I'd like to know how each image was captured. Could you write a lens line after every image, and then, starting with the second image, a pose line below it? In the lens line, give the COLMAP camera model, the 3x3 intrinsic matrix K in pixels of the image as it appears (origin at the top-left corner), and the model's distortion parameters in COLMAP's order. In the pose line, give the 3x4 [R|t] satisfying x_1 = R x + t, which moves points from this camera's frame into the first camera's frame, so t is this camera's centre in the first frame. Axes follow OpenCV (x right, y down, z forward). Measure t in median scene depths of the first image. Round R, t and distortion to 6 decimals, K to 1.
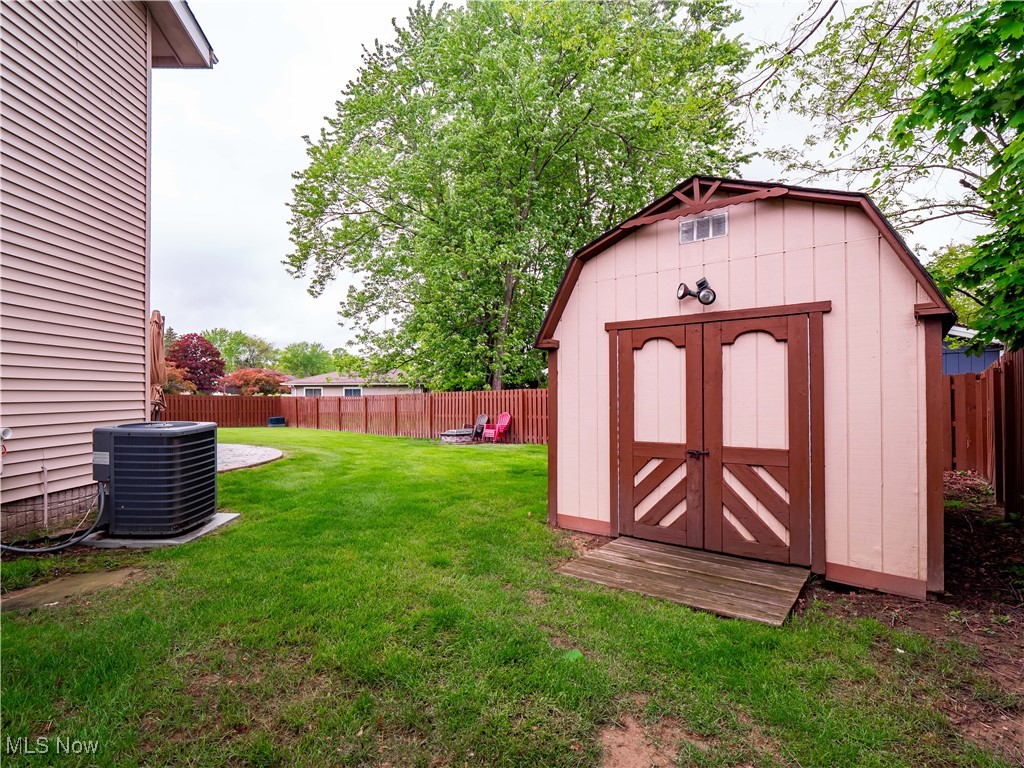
lens RADIAL K [[497.1, 0, 509.3], [0, 497.1, 387.7], [0, 0, 1]] dist [0.001739, -0.013725]
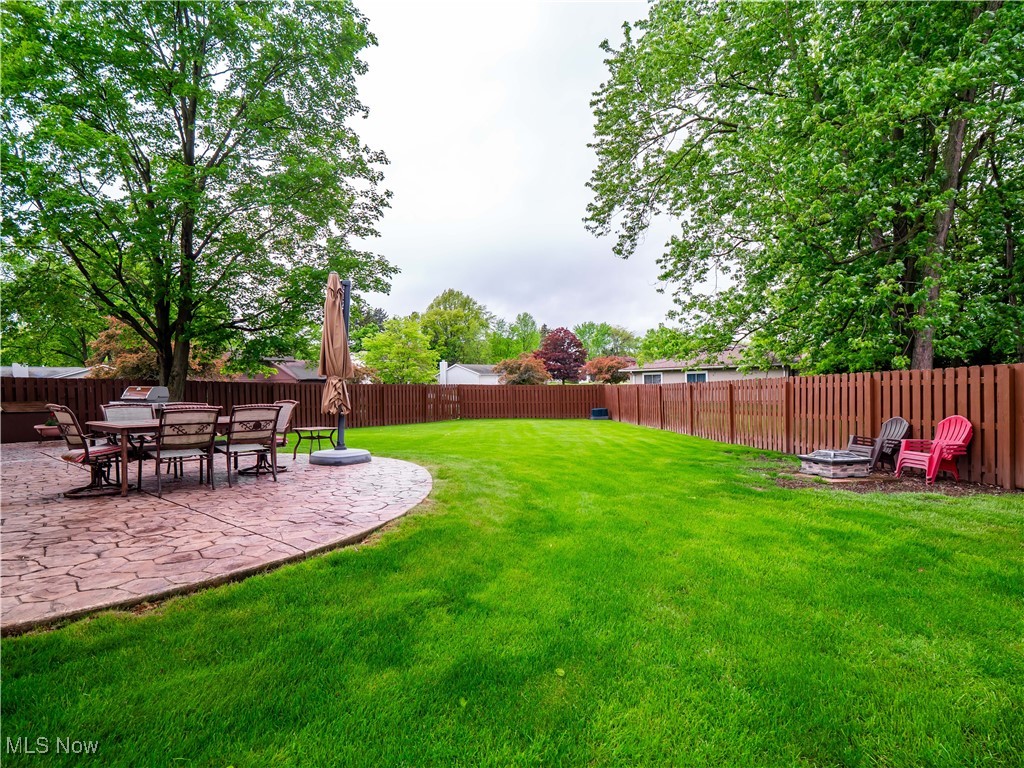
lens RADIAL K [[496.3, 0, 538.6], [0, 496.3, 395.6], [0, 0, 1]] dist [0.028043, -0.024203]
pose [[0.796343, -0.001426, -0.604844, -0.027073], [0.029592, 0.998892, 0.036606, 0.001274], [0.604121, -0.047050, 0.795502, 0.293411]]
